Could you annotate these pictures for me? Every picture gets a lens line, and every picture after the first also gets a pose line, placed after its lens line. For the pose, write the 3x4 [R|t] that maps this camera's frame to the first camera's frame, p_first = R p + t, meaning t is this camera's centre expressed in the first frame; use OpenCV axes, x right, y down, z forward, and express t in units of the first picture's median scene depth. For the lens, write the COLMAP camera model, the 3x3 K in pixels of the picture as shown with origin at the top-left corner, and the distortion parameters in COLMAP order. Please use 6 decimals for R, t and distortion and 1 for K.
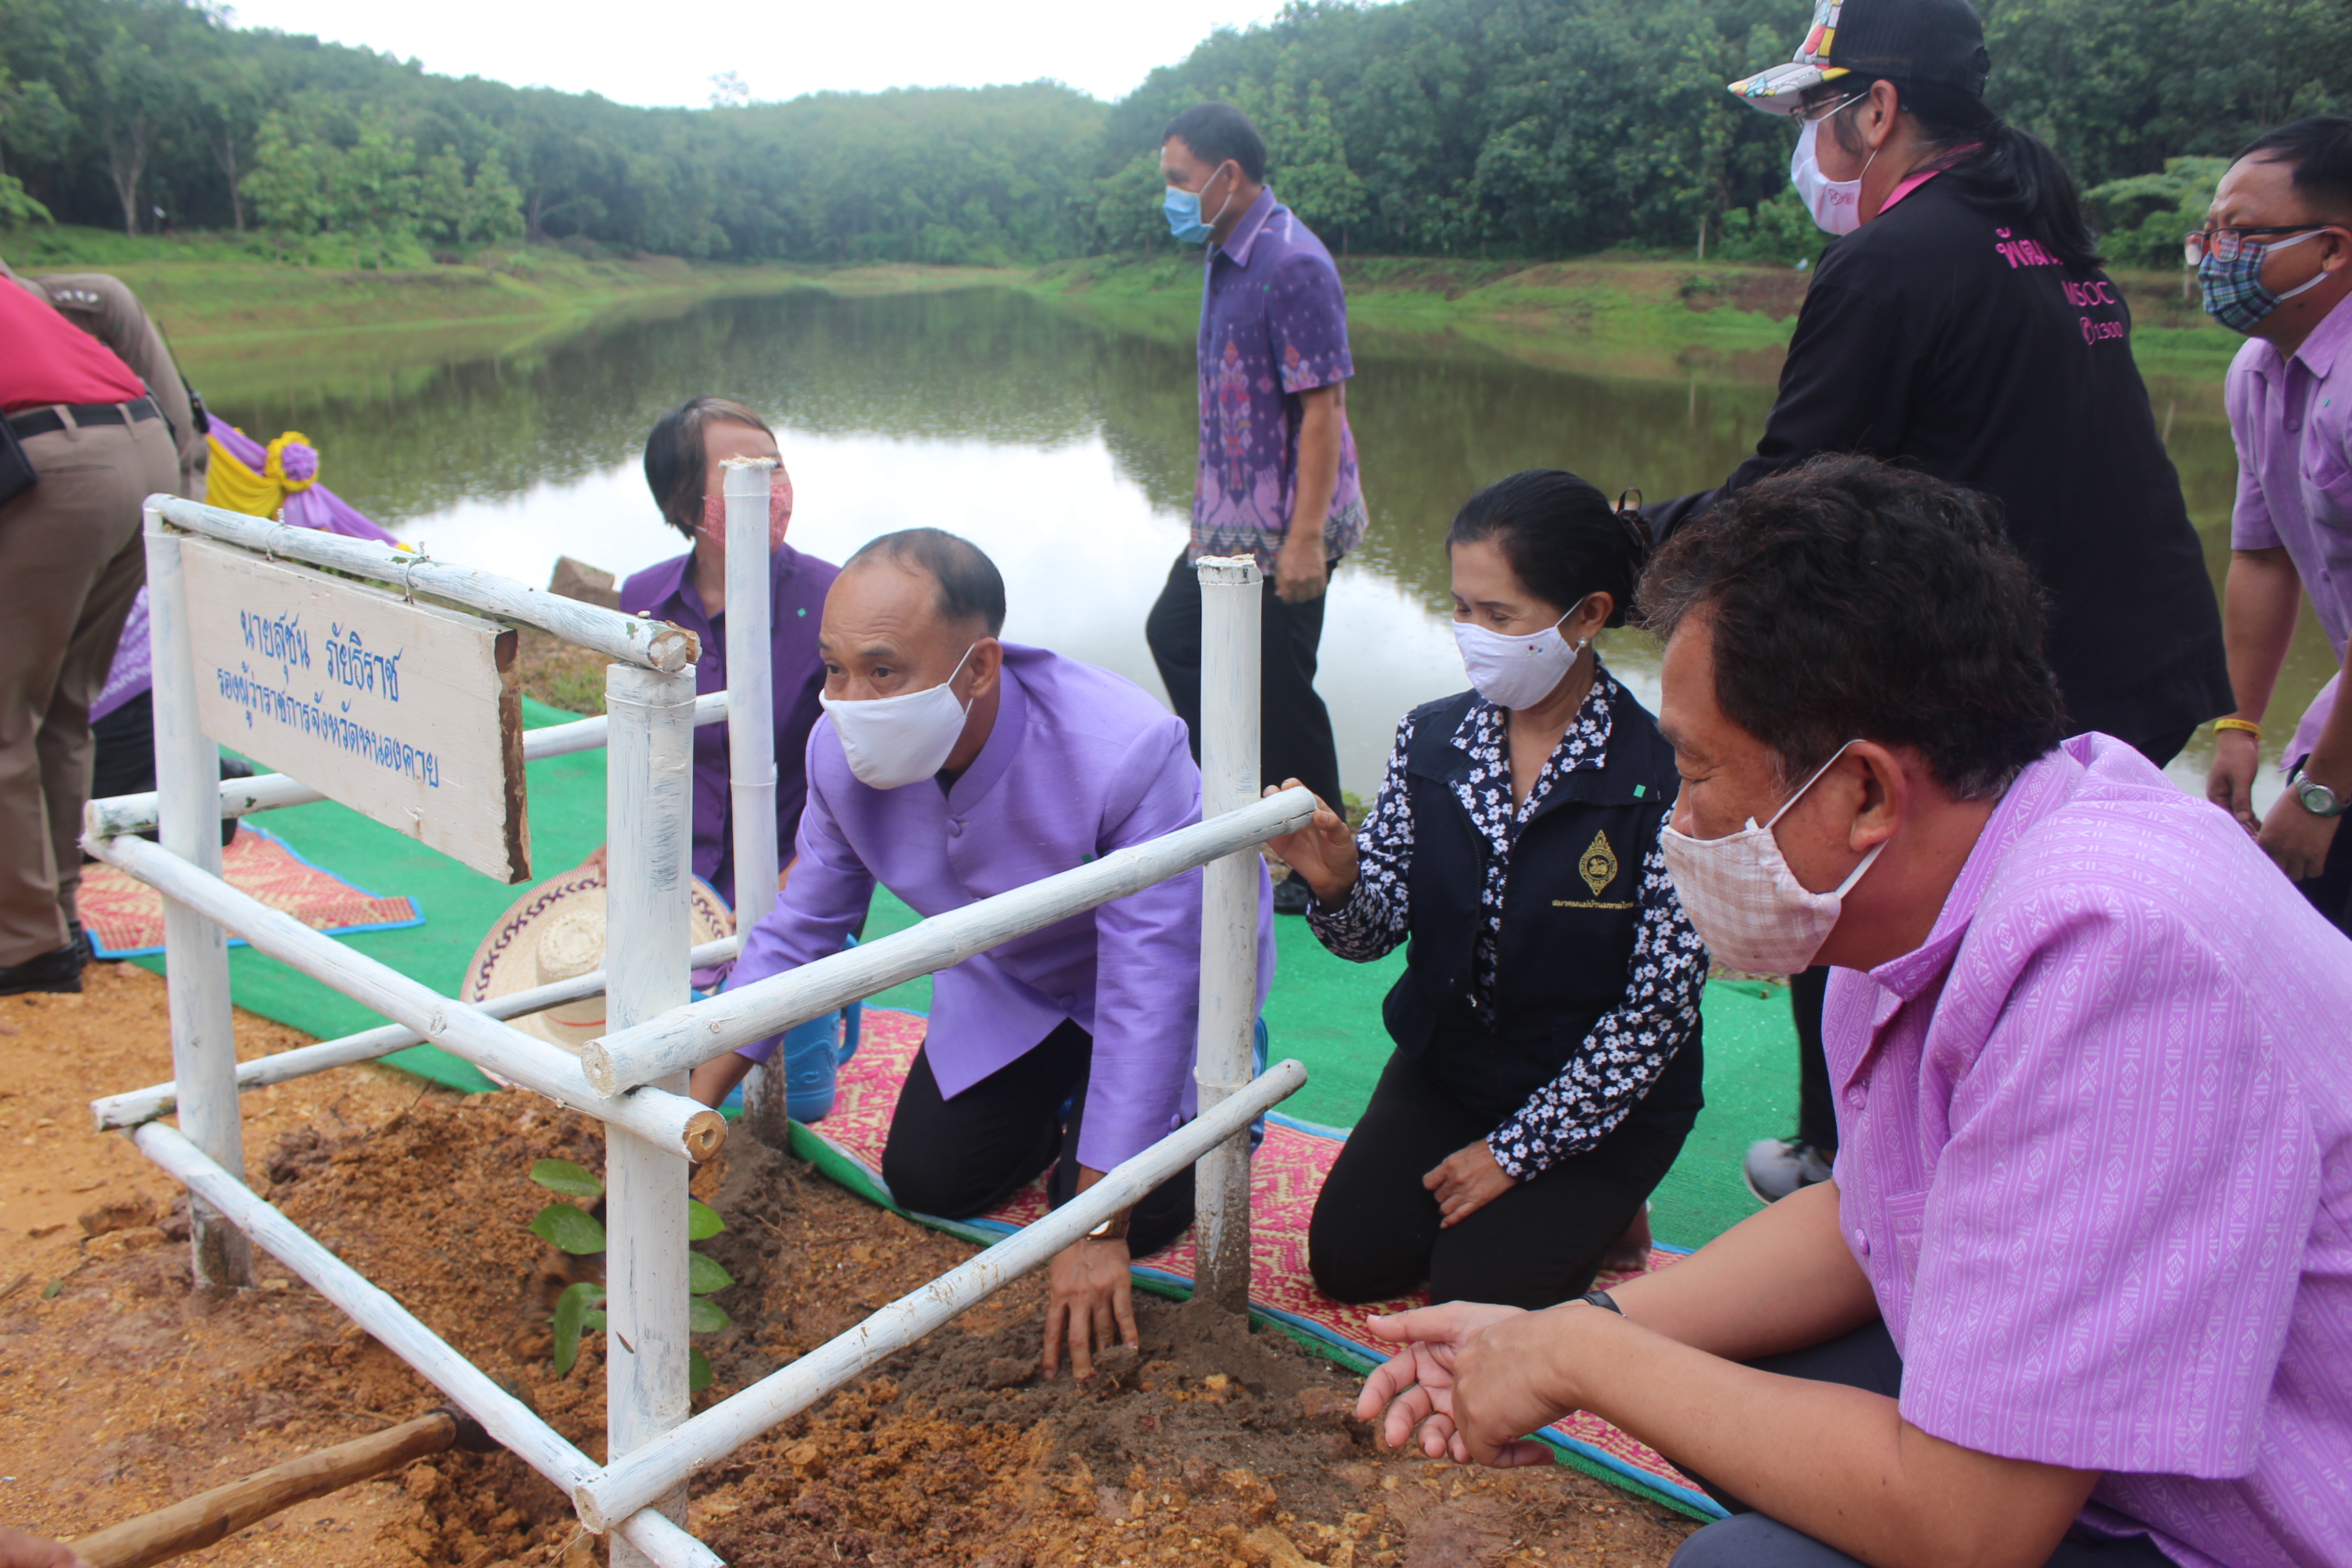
lens RADIAL K [[1926.0, 0, 1144.7], [0, 1926.0, 784.0], [0, 0, 1]] dist [-0.168076, 0.143048]
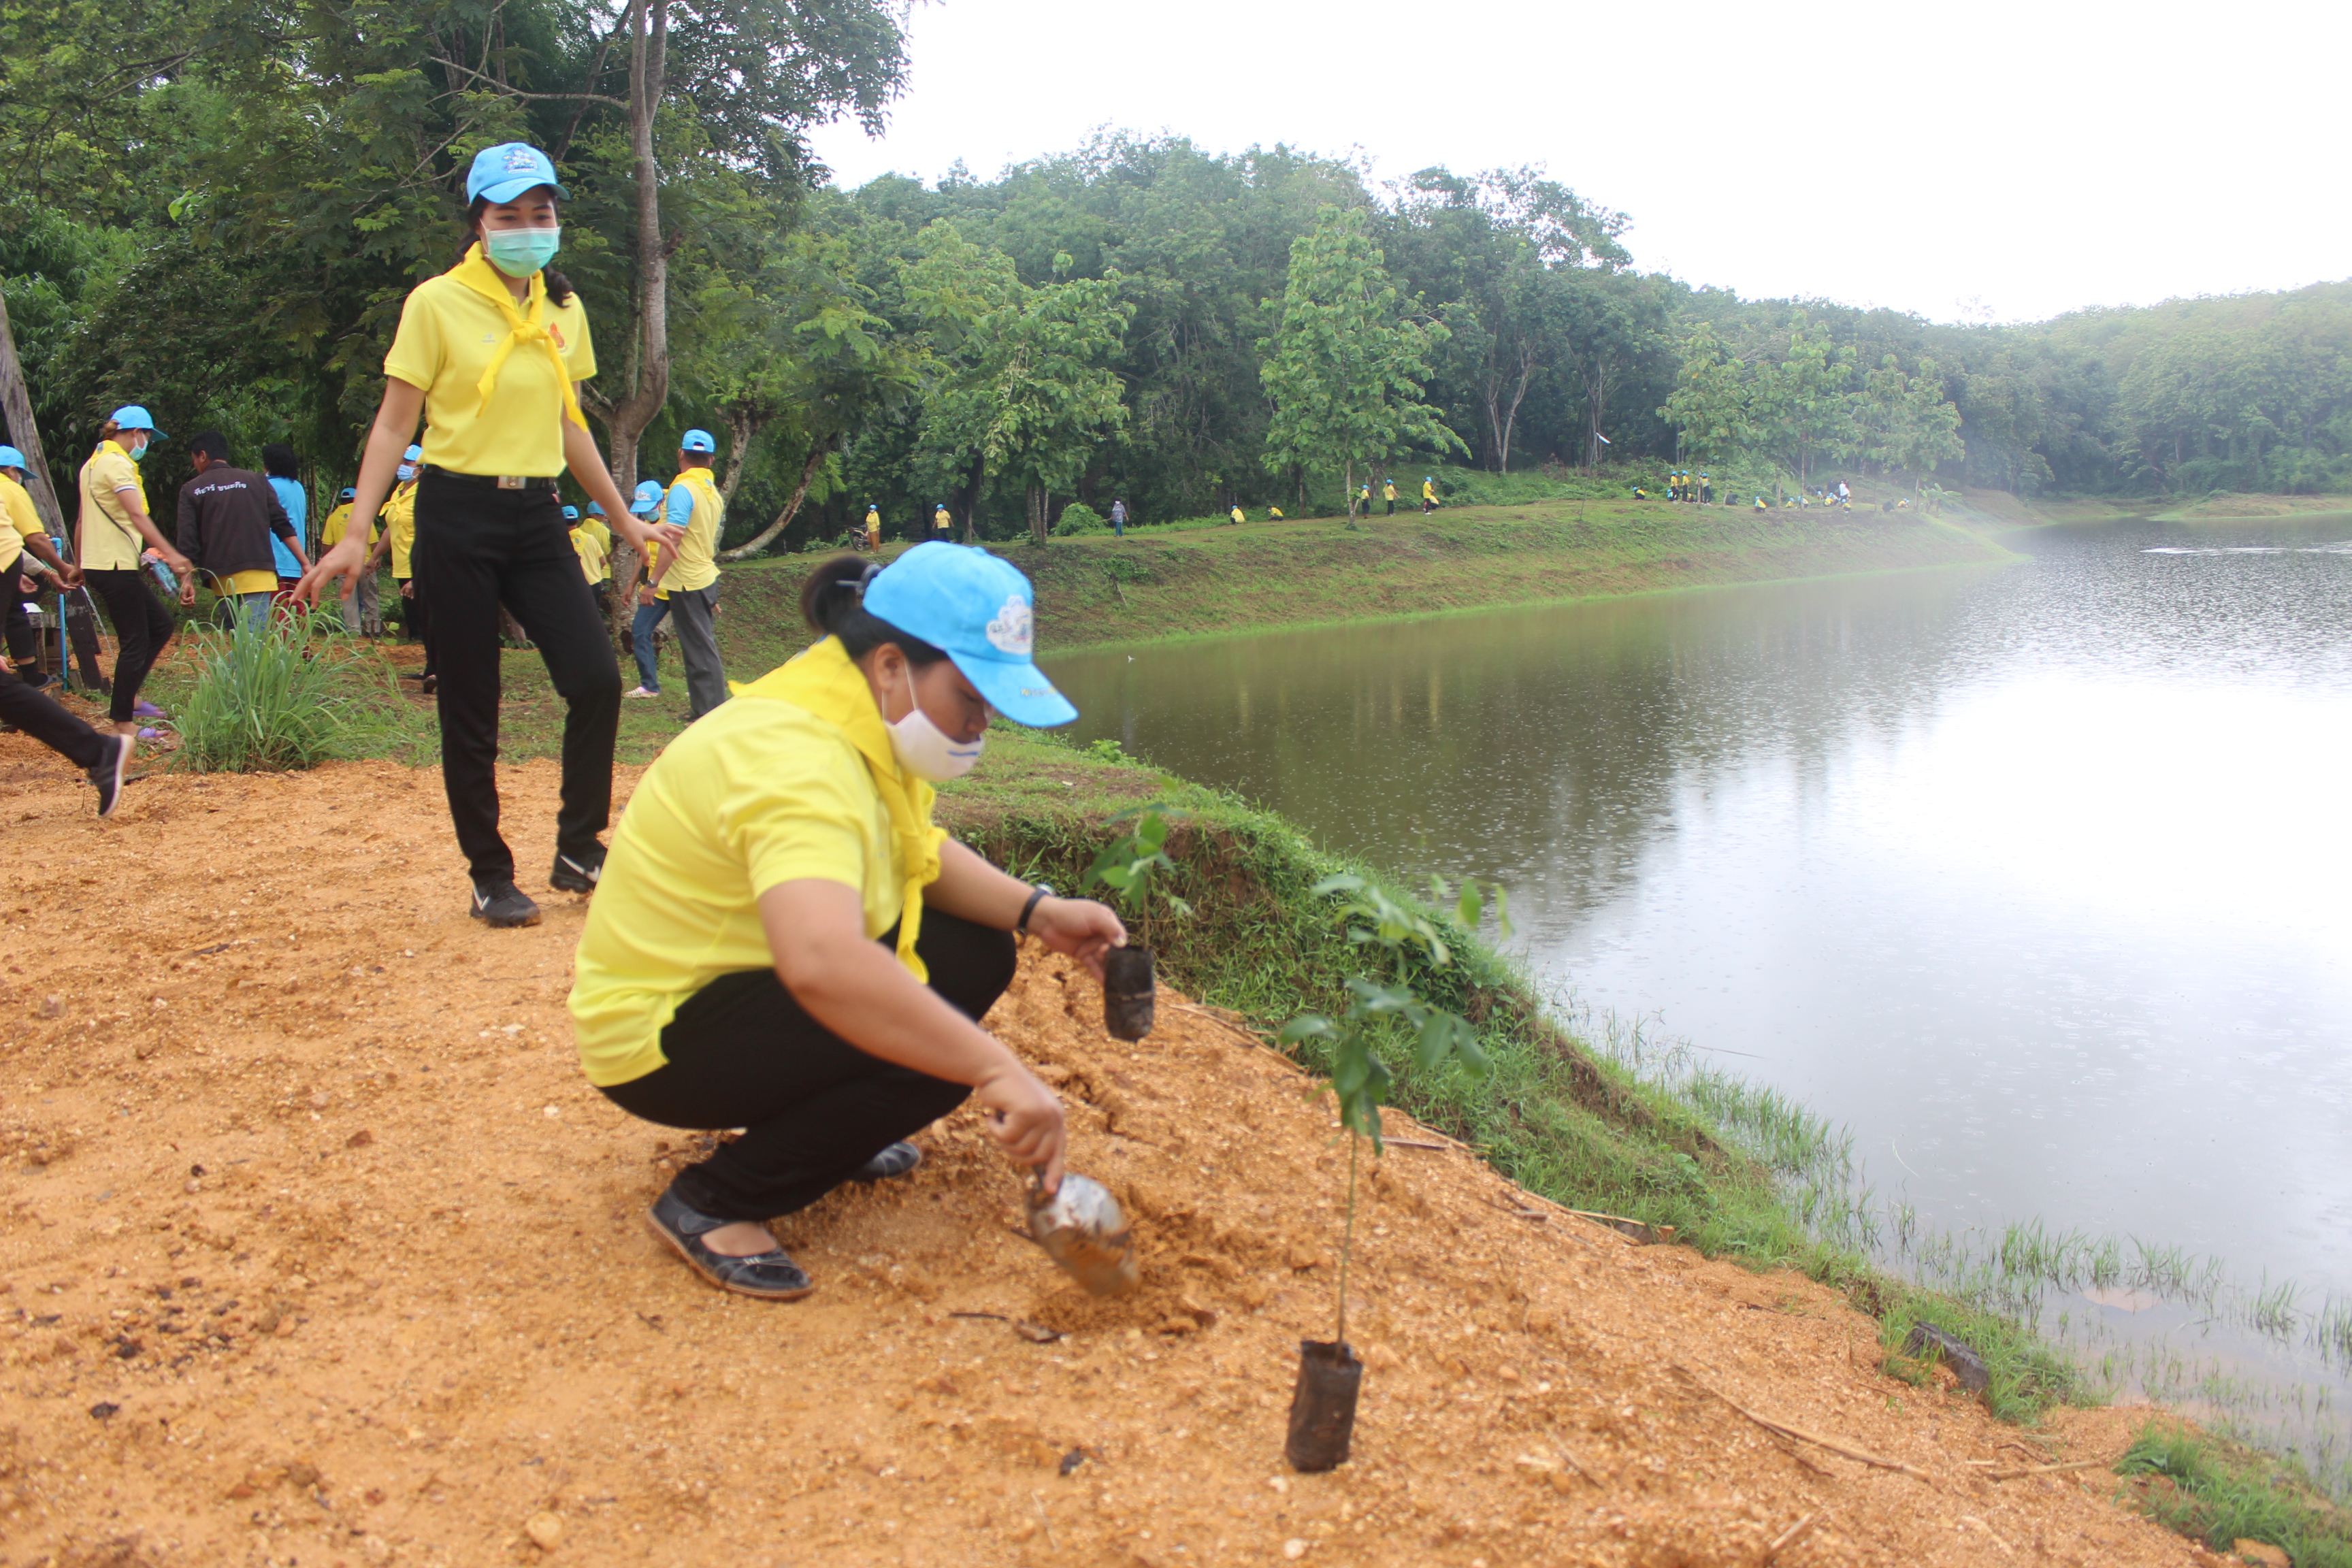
lens RADIAL K [[1926.0, 0, 1144.7], [0, 1926.0, 784.0], [0, 0, 1]] dist [-0.168076, 0.143048]
pose [[0.832846, 0.037979, -0.552200, -0.173740], [-0.104904, 0.990392, -0.090102, -0.046246], [0.543472, 0.132969, 0.828829, 0.158680]]
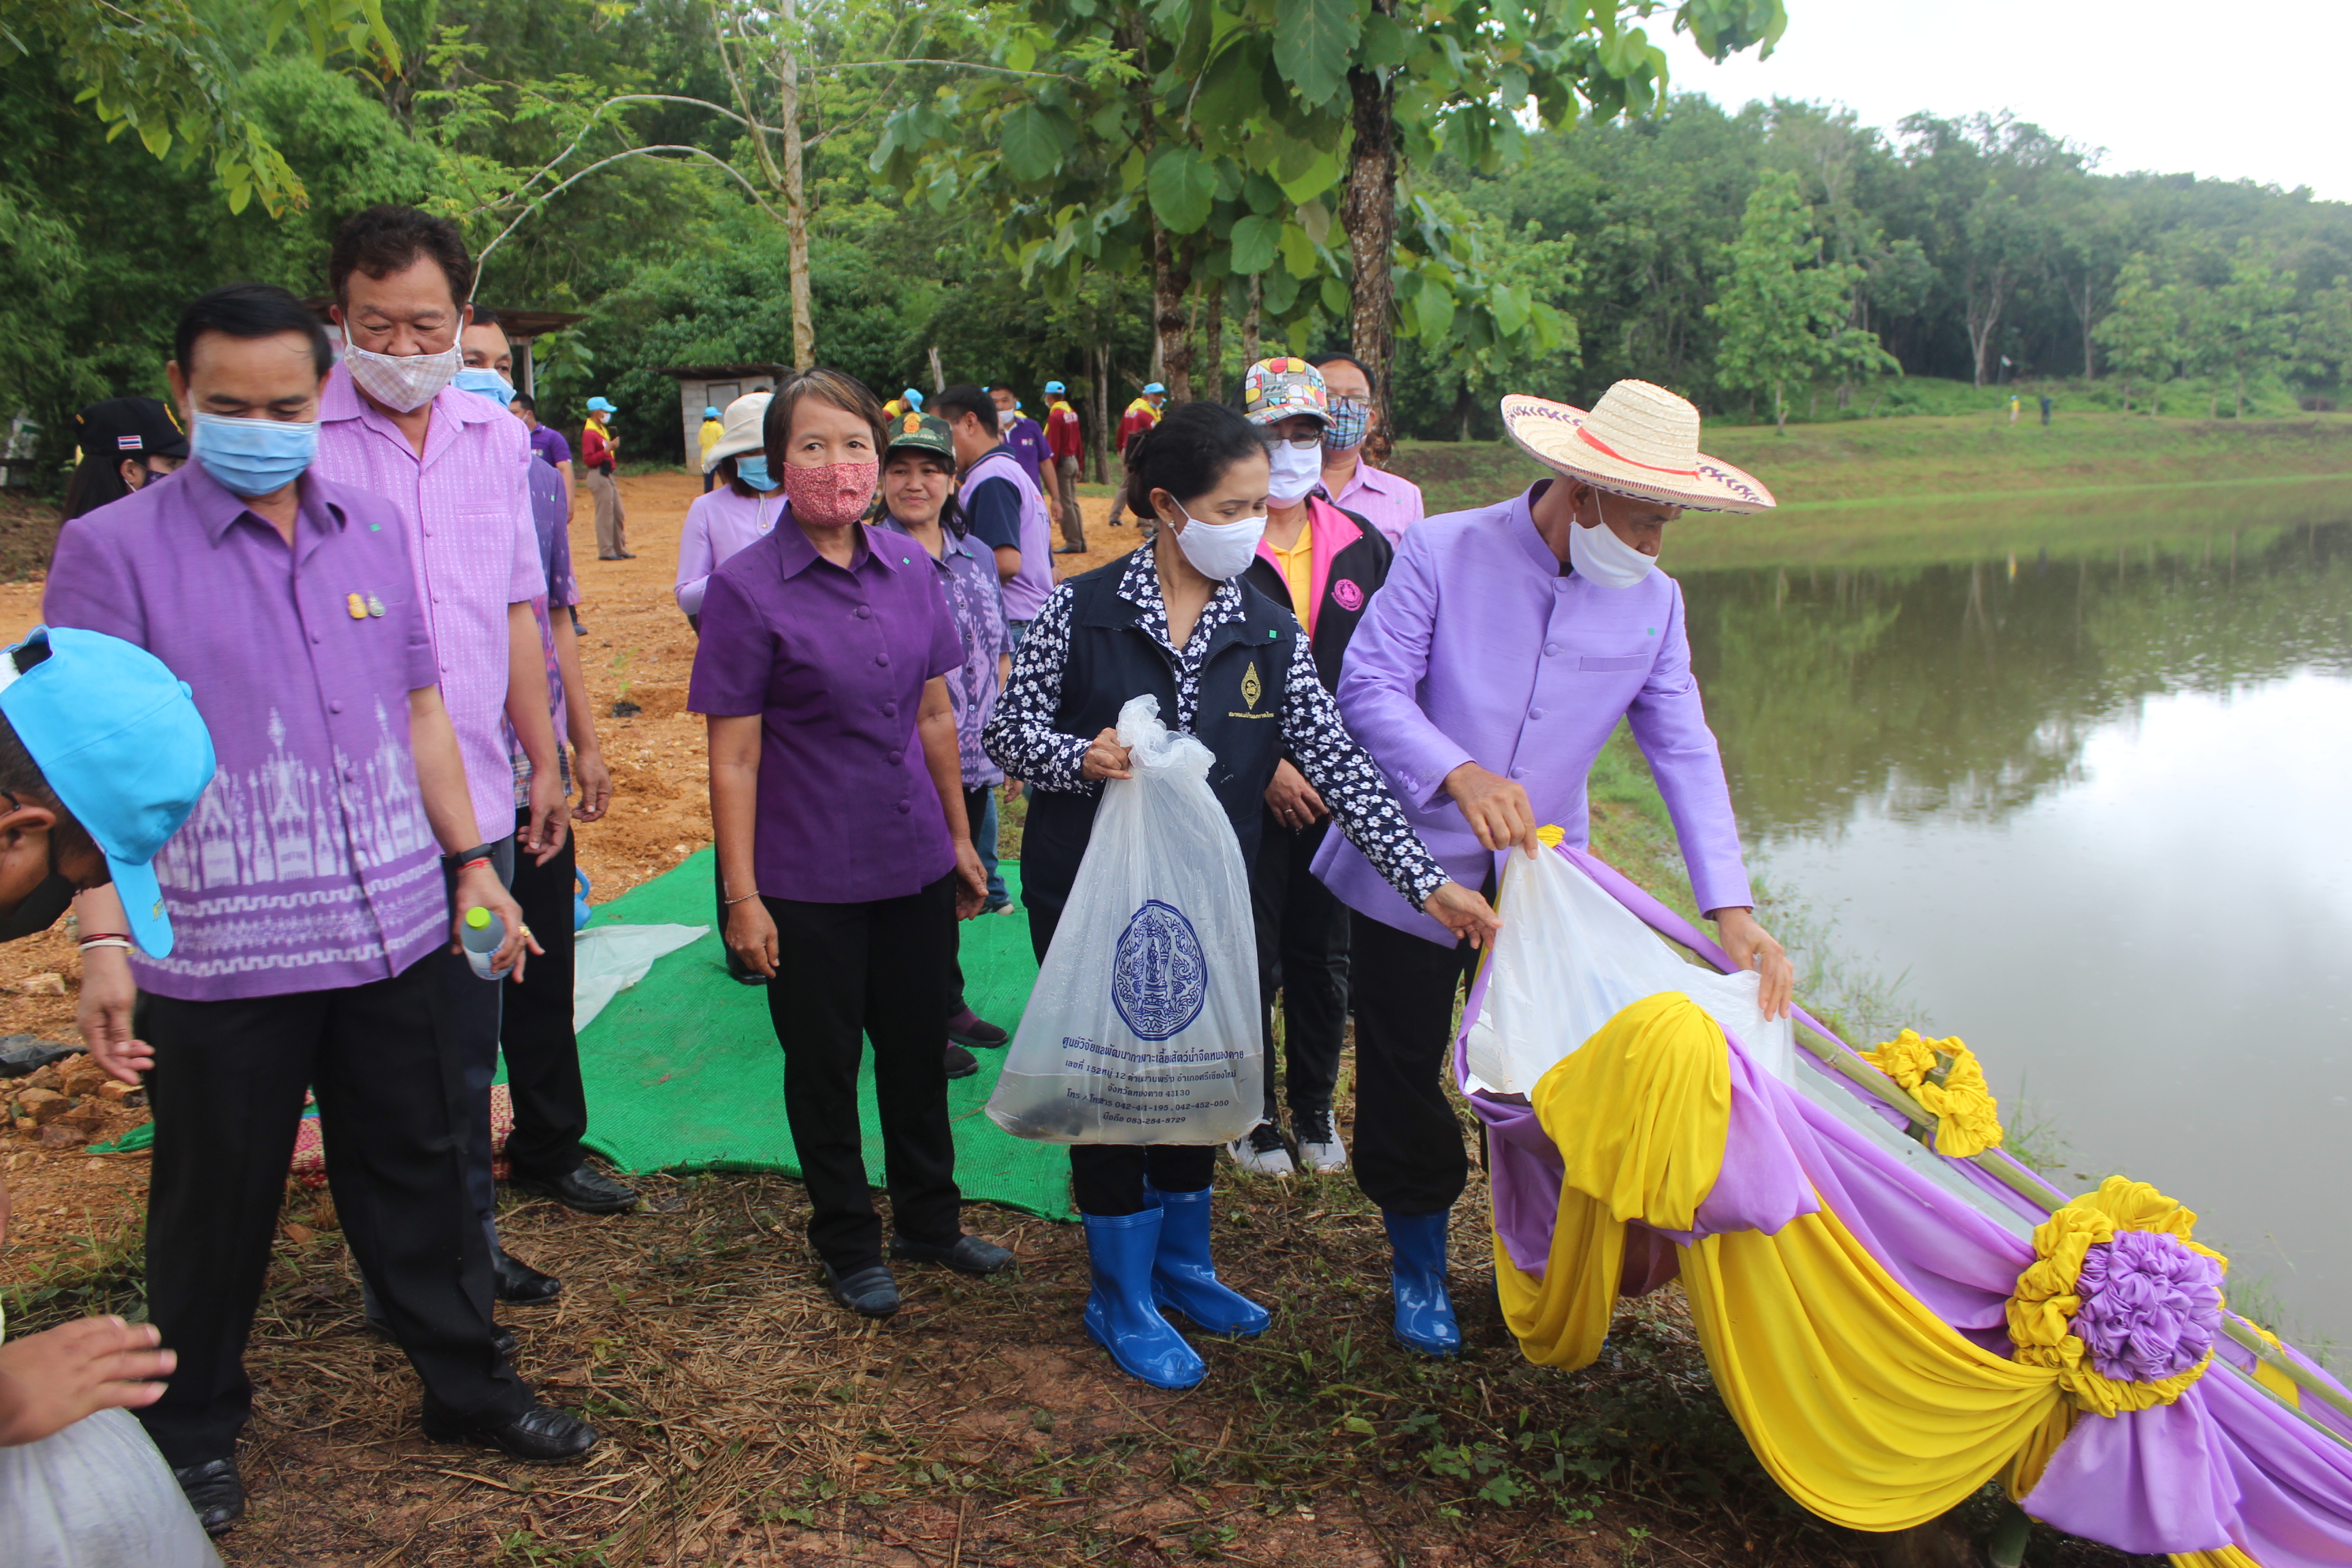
lens RADIAL K [[1926.8, 0, 1158.5], [0, 1926.8, 775.4], [0, 0, 1]] dist [-0.163779, 0.137903]
pose [[0.625120, 0.105299, -0.773393, -0.026084], [-0.166815, 0.985988, -0.000590, -0.016391], [0.762494, 0.129382, 0.633927, 0.053204]]
